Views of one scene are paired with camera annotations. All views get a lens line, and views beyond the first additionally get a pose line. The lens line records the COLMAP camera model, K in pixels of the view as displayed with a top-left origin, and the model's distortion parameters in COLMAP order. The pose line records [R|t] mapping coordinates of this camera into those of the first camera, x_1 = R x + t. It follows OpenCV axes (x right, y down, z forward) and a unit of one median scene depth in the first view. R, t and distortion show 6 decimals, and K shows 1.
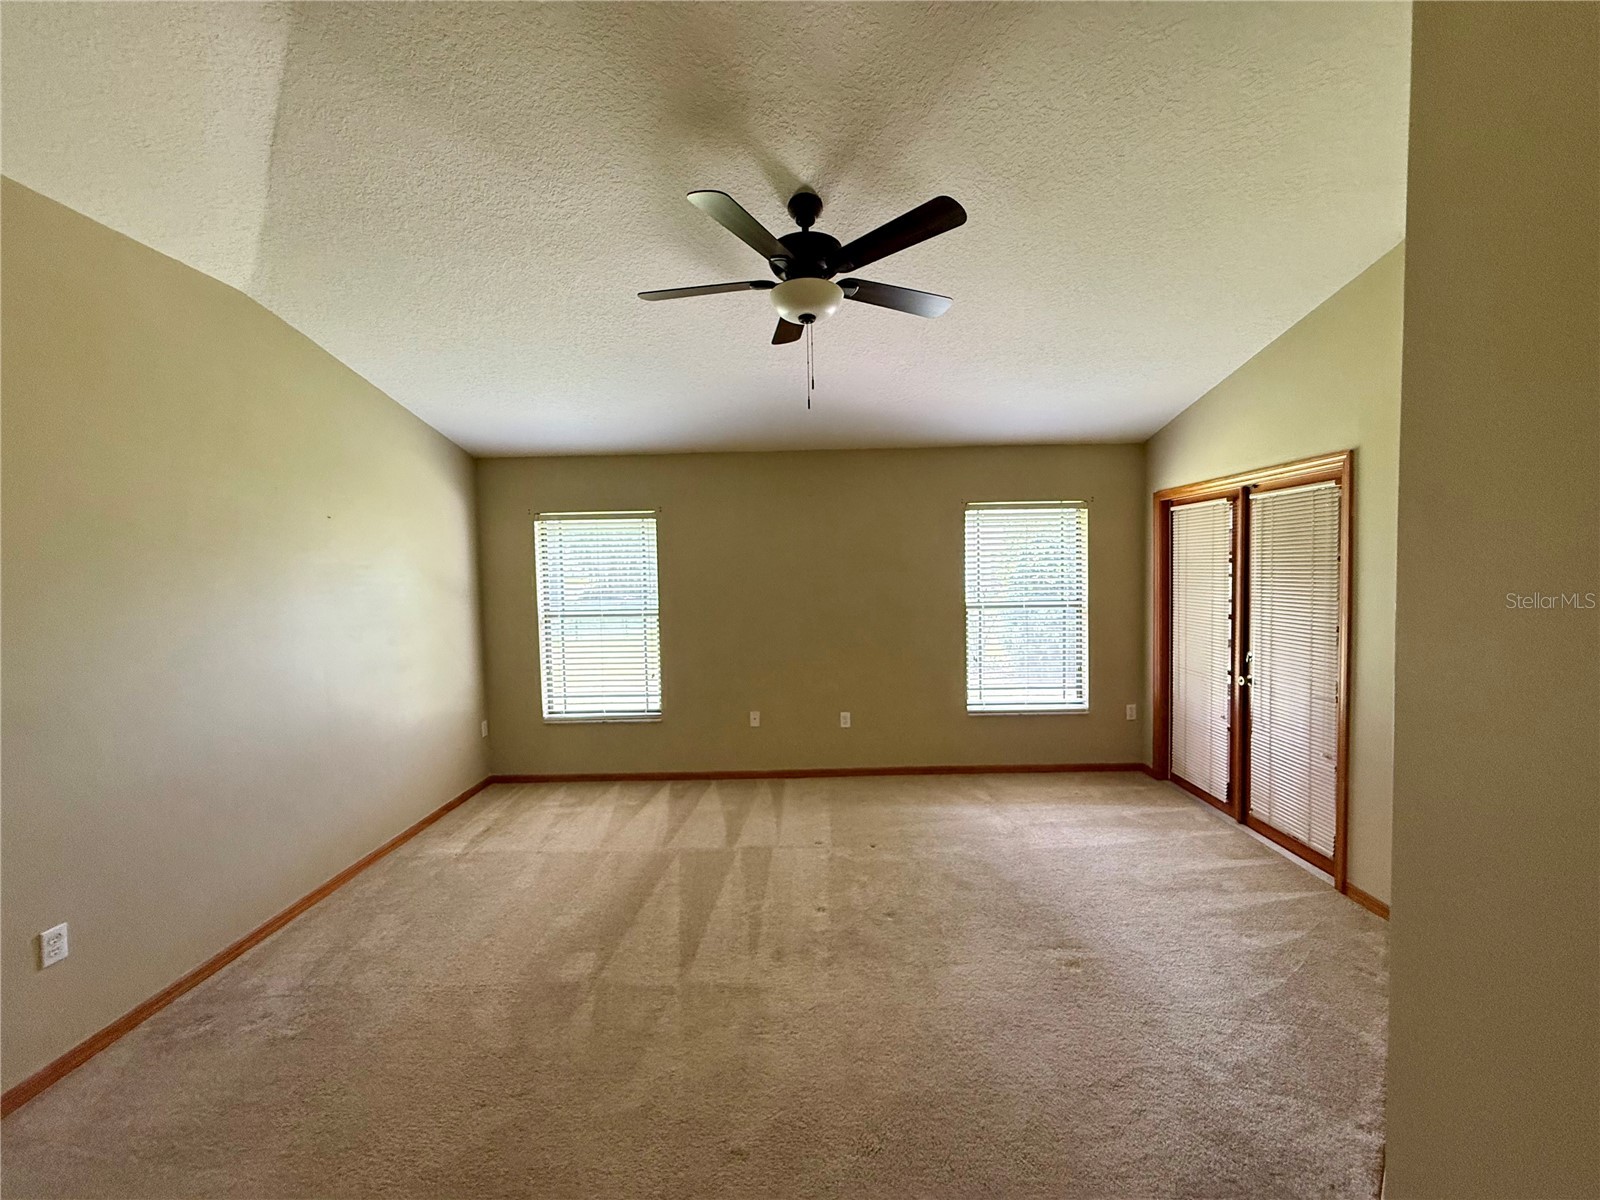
lens RADIAL K [[637.2, 0, 798.2], [0, 637.2, 598.0], [0, 0, 1]] dist [0.001523, 0.000120]
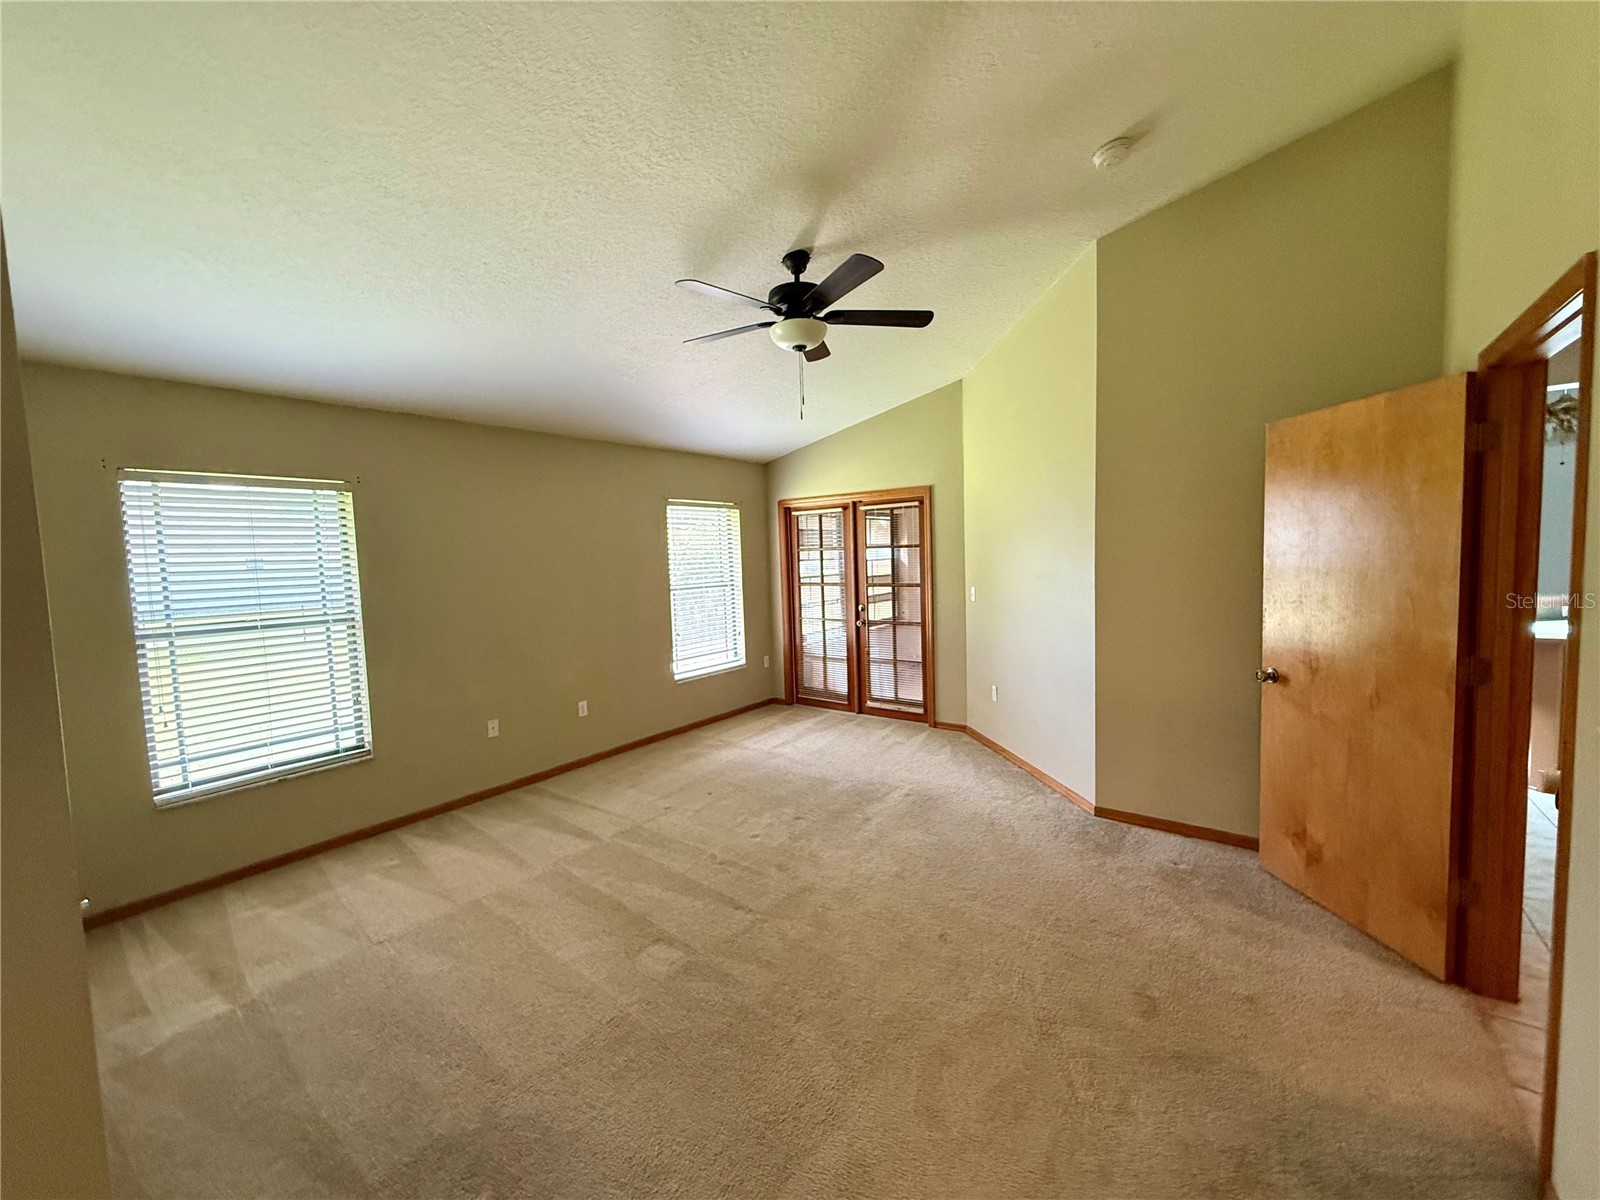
lens RADIAL K [[637.2, 0, 798.2], [0, 637.2, 598.0], [0, 0, 1]] dist [0.001523, 0.000120]
pose [[0.594670, -0.055835, 0.802029, -0.607088], [0.058722, 0.997937, 0.025934, 0.014598], [-0.801823, 0.031675, 0.596722, 0.154230]]
